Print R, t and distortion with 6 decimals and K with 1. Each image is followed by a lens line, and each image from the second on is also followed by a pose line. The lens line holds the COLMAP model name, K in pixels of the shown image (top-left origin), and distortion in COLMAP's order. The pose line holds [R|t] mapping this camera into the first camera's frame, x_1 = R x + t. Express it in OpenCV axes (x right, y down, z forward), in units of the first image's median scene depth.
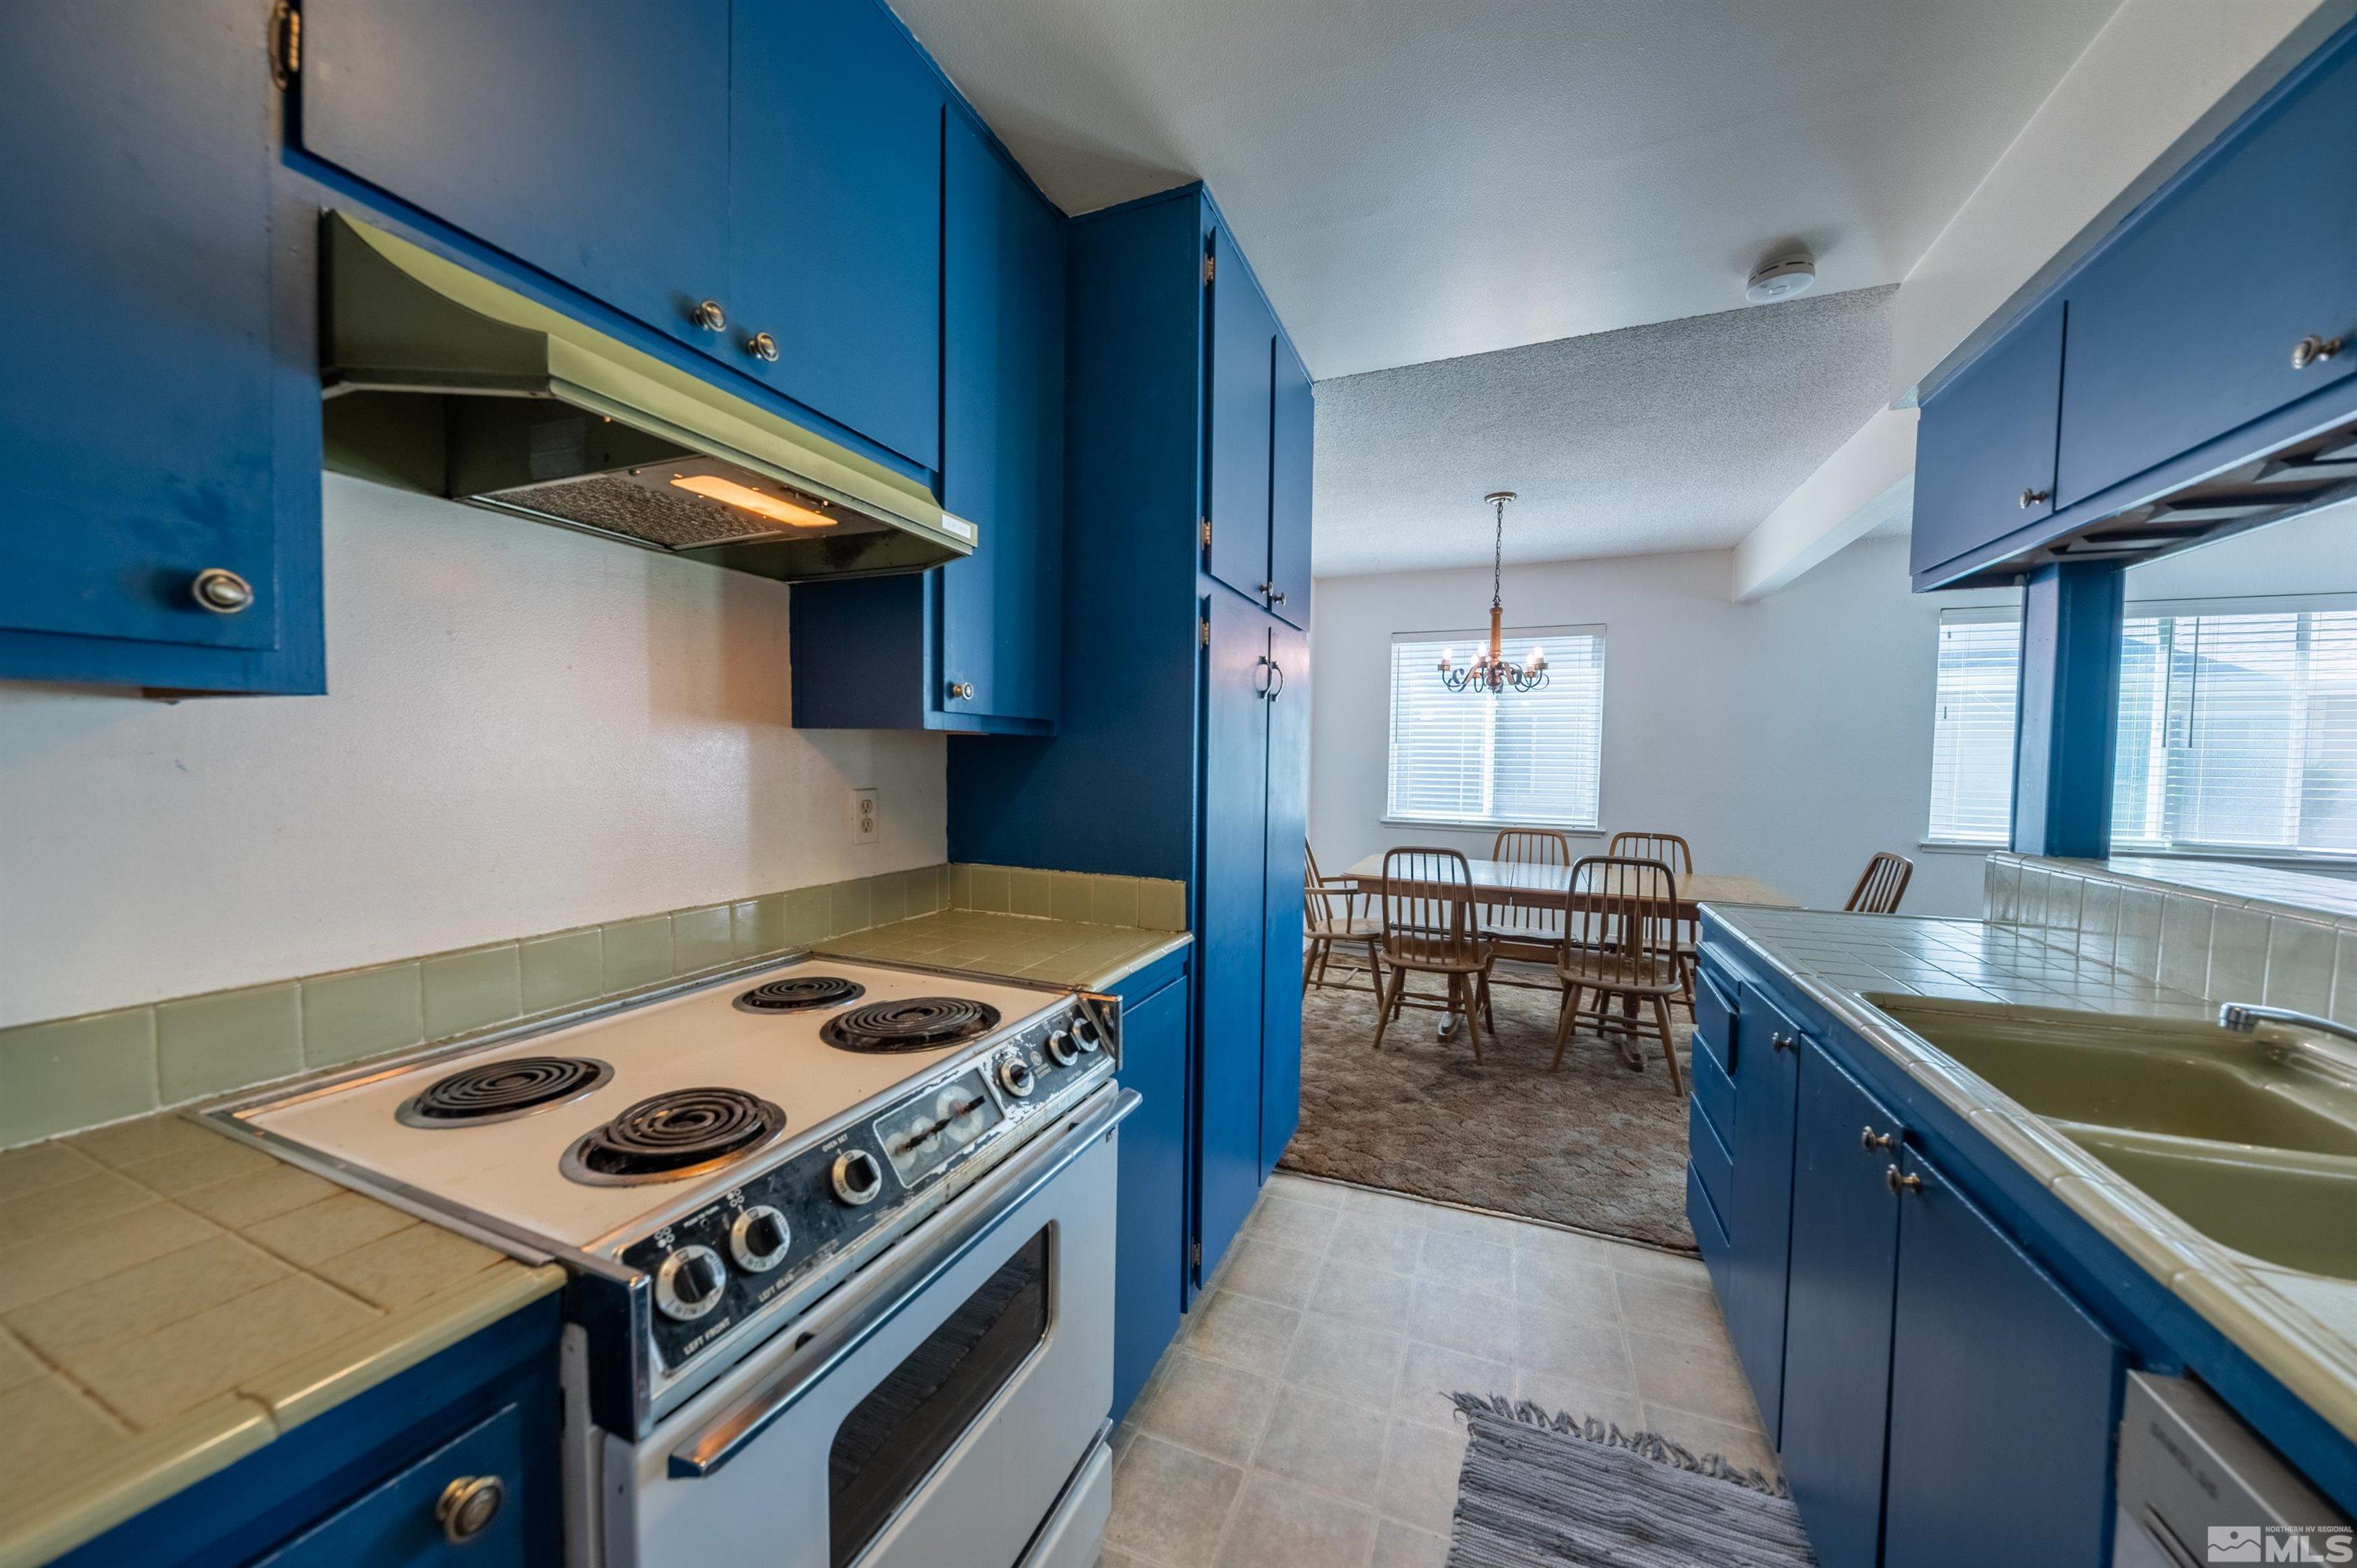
lens RADIAL K [[806.0, 0, 1172.1], [0, 806.0, 791.2], [0, 0, 1]] dist [0.007313, -0.005425]
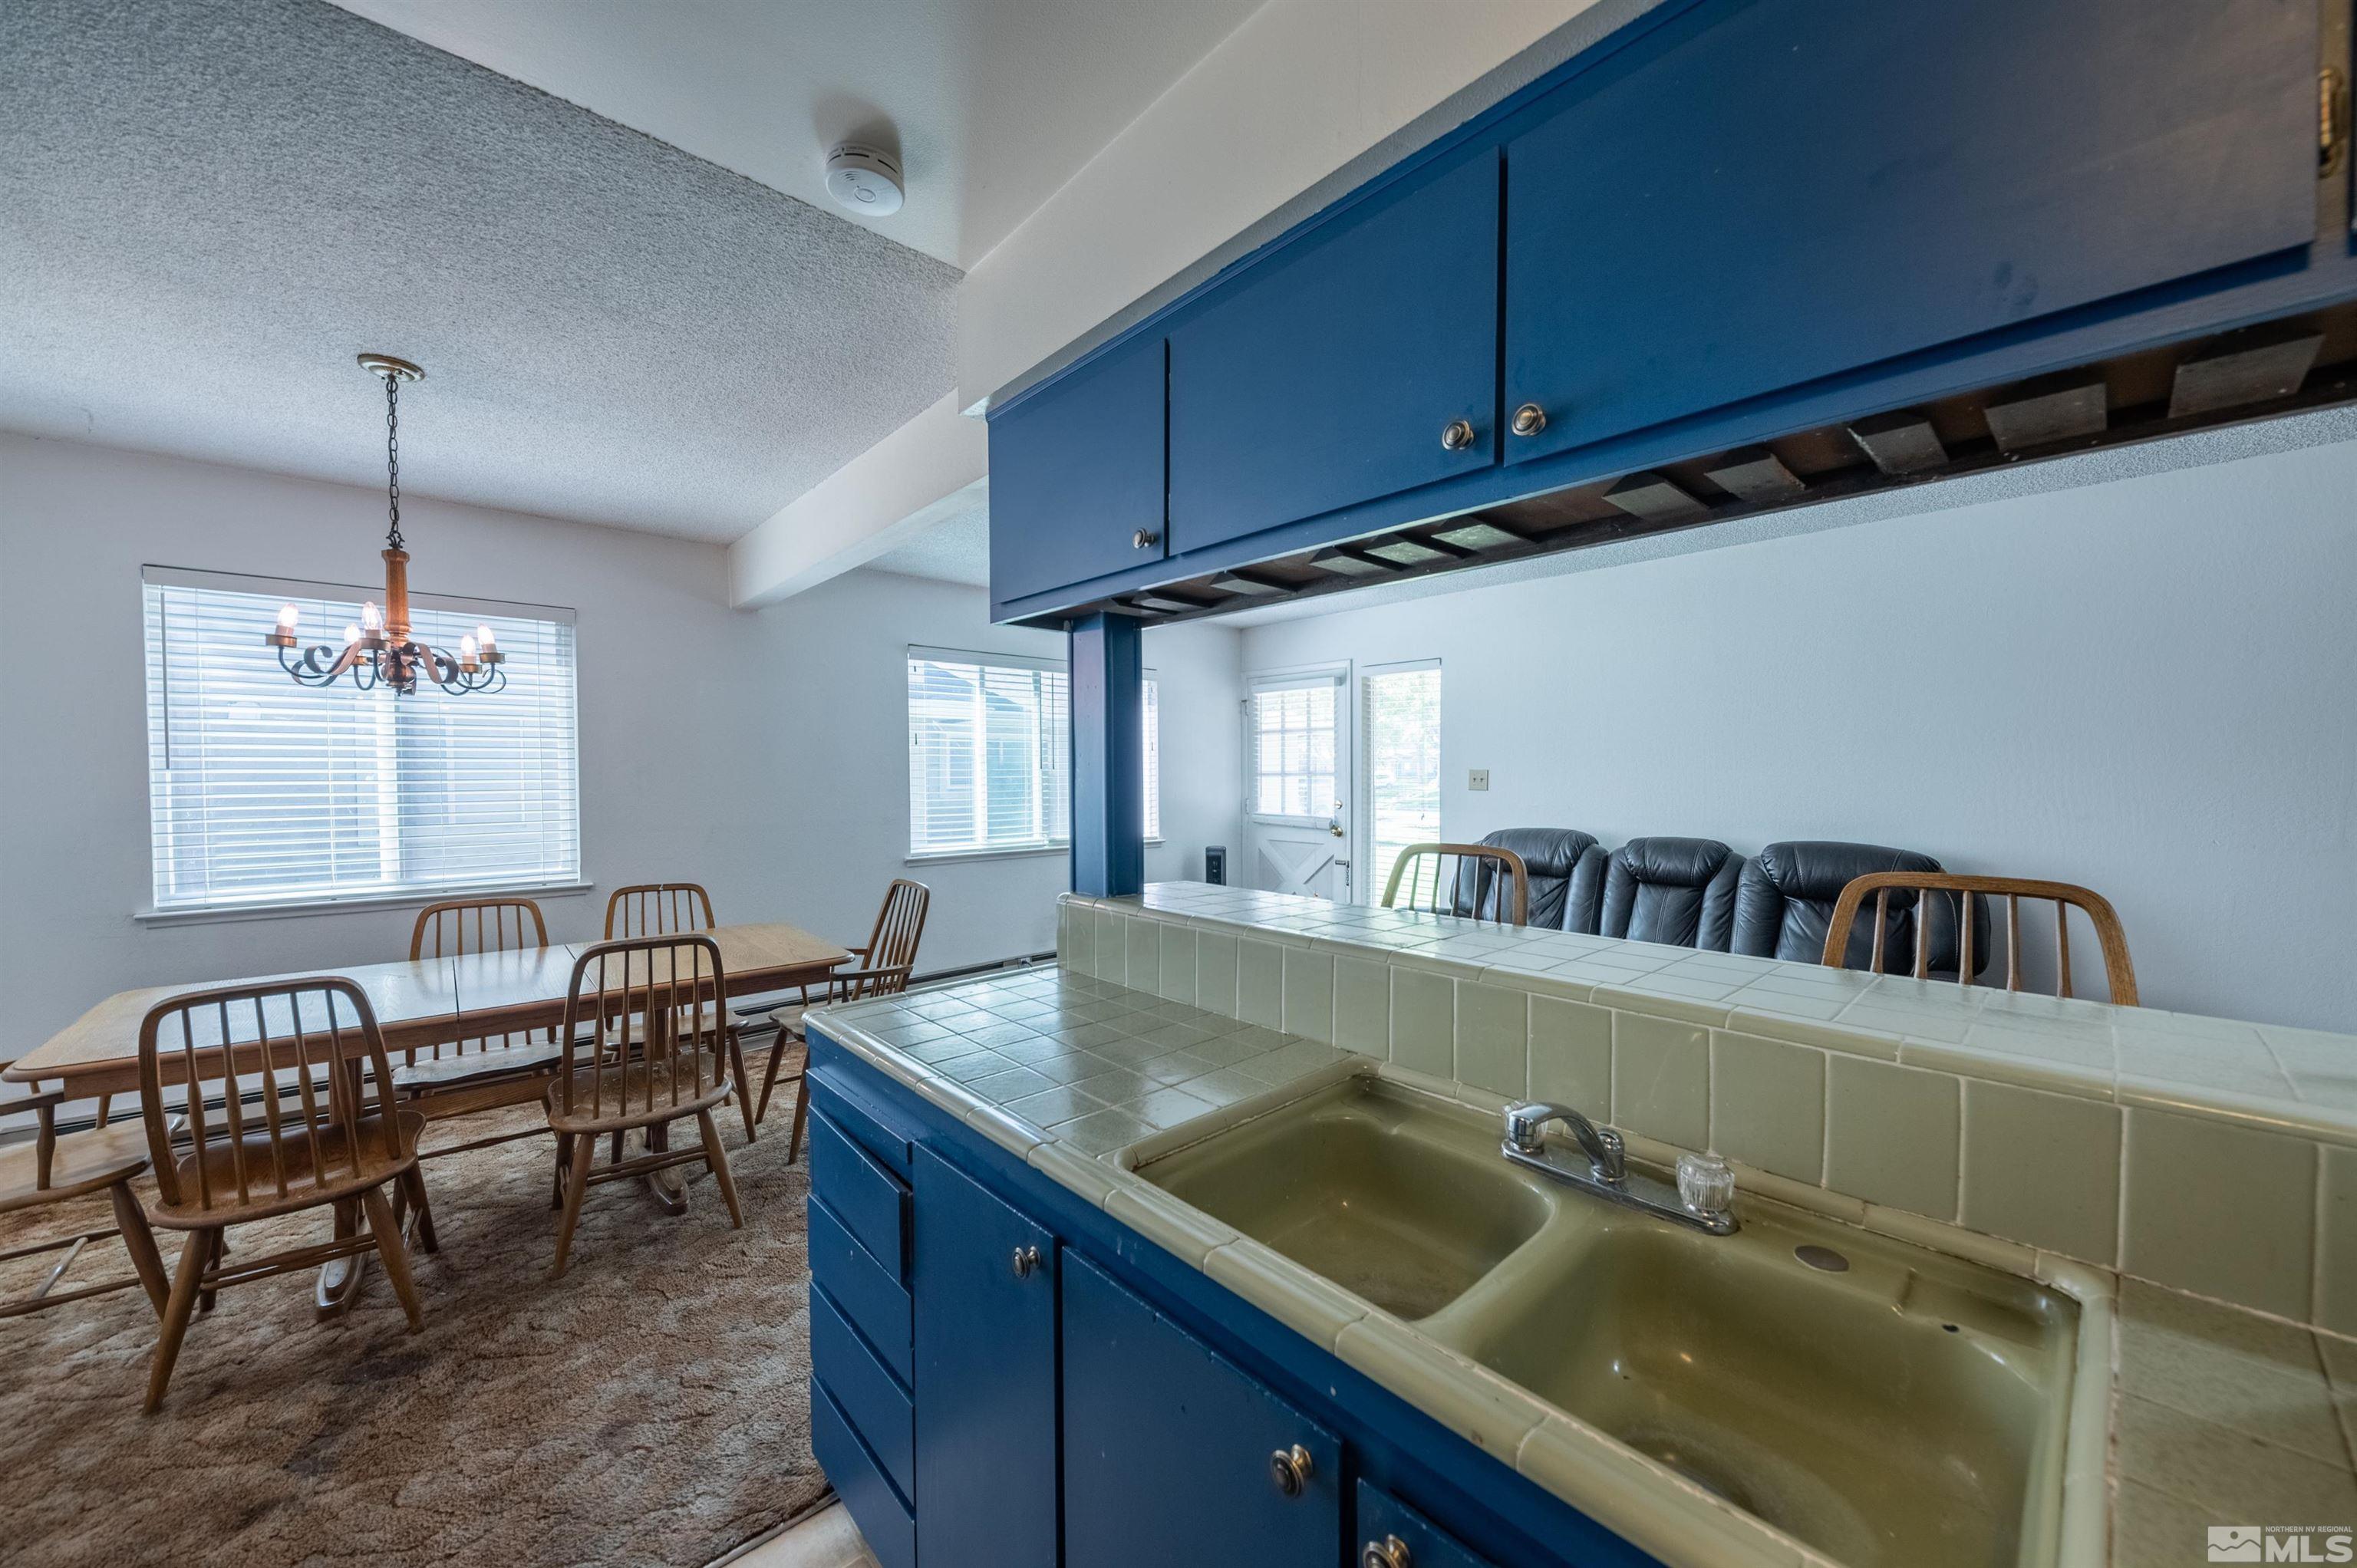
lens RADIAL K [[787.9, 0, 1127.7], [0, 787.9, 786.2], [0, 0, 1]] dist [0.006029, -0.005100]
pose [[0.413195, -0.041440, 0.909699, 0.089110], [0.048227, 0.998558, 0.023582, -0.041799], [-0.909365, 0.034128, 0.414598, 0.275580]]
